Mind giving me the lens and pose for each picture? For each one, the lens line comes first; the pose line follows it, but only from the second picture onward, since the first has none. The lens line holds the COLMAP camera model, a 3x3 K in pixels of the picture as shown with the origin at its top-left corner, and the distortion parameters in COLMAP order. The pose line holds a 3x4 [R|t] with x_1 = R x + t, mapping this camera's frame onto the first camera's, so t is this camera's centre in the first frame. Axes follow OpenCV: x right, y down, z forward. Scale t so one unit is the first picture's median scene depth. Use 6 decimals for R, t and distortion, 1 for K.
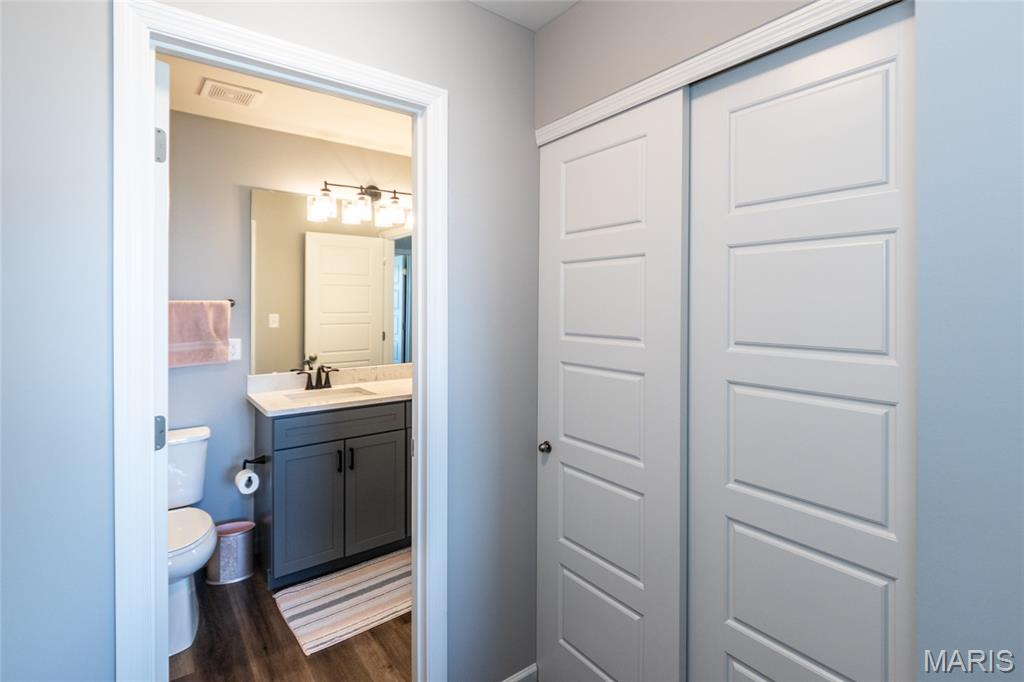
lens RADIAL K [[484.8, 0, 501.5], [0, 484.8, 303.1], [0, 0, 1]] dist [-0.003521, -0.001284]
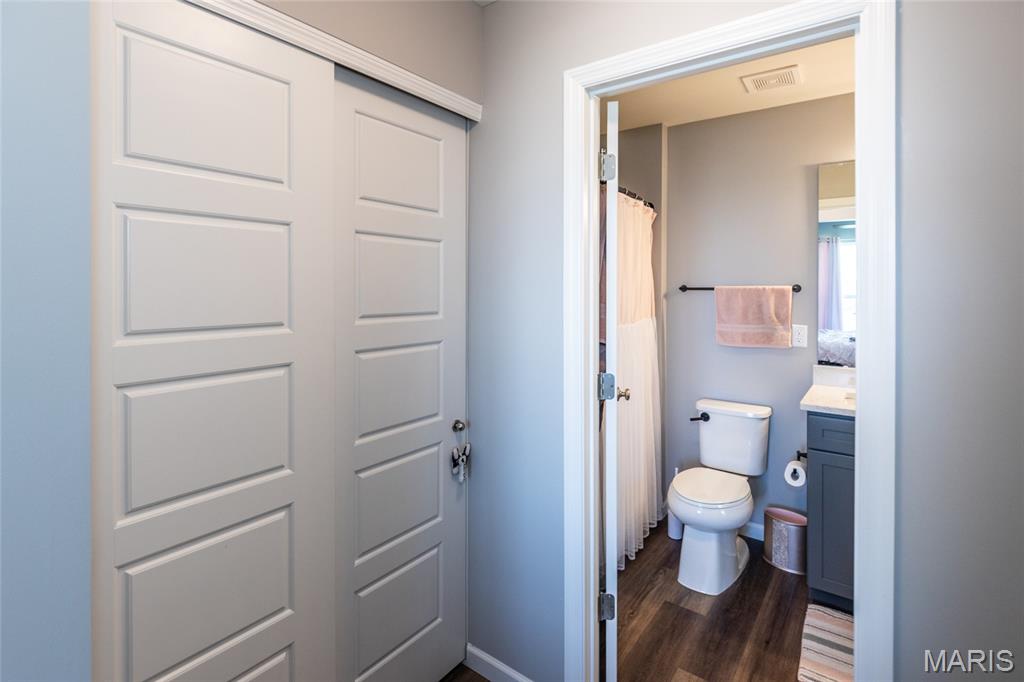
lens RADIAL K [[484.8, 0, 510.3], [0, 484.8, 291.0], [0, 0, 1]] dist [-0.003521, -0.001284]
pose [[0.289452, 0.001291, -0.957192, 0.227771], [0.002923, 0.999993, 0.002232, 0.001726], [0.957188, -0.003444, 0.289447, 0.175086]]
